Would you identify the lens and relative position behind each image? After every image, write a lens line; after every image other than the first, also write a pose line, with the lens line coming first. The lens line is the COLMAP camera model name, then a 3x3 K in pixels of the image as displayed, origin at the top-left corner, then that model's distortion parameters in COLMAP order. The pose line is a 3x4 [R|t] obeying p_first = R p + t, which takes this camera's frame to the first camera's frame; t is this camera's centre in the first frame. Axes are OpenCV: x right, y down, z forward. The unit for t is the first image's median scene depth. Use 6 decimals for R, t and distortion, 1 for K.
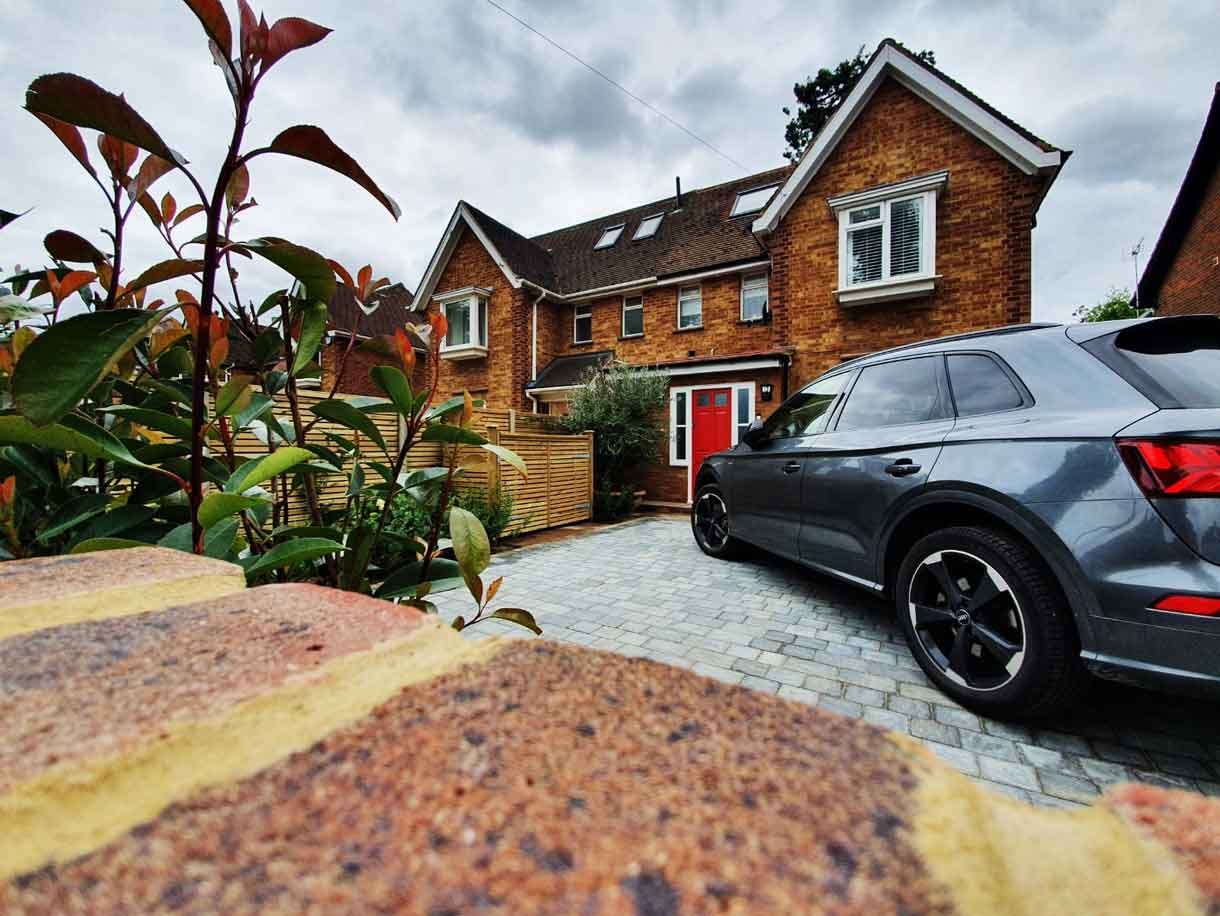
lens RADIAL K [[480.9, 0, 606.3], [0, 480.9, 453.2], [0, 0, 1]] dist [-0.000746, -0.000239]
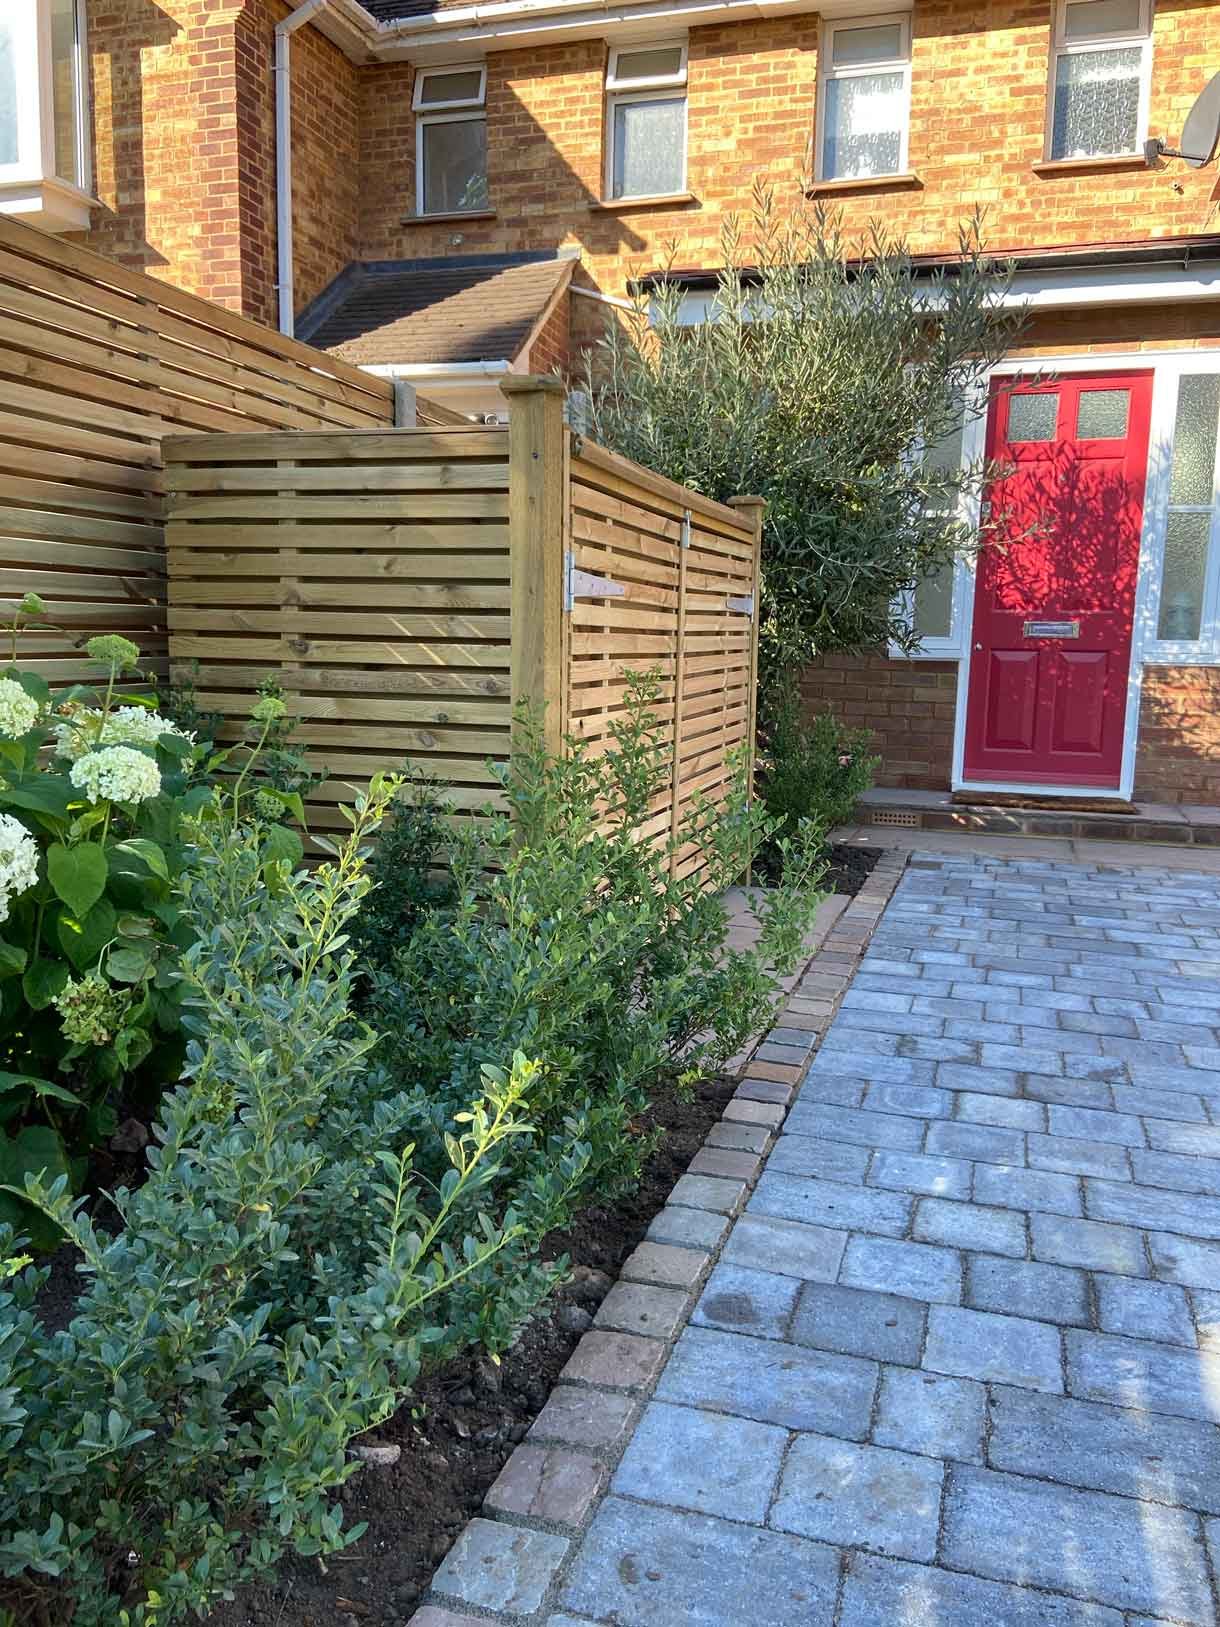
lens RADIAL K [[1237.7, 0, 610.0], [0, 1237.7, 813.5], [0, 0, 1]] dist [0.065516, -0.077503]
pose [[0.971573, -0.014384, 0.236302, -0.199403], [-0.017843, 0.990864, 0.133681, 0.022367], [-0.236066, -0.134098, 0.962440, 0.339676]]
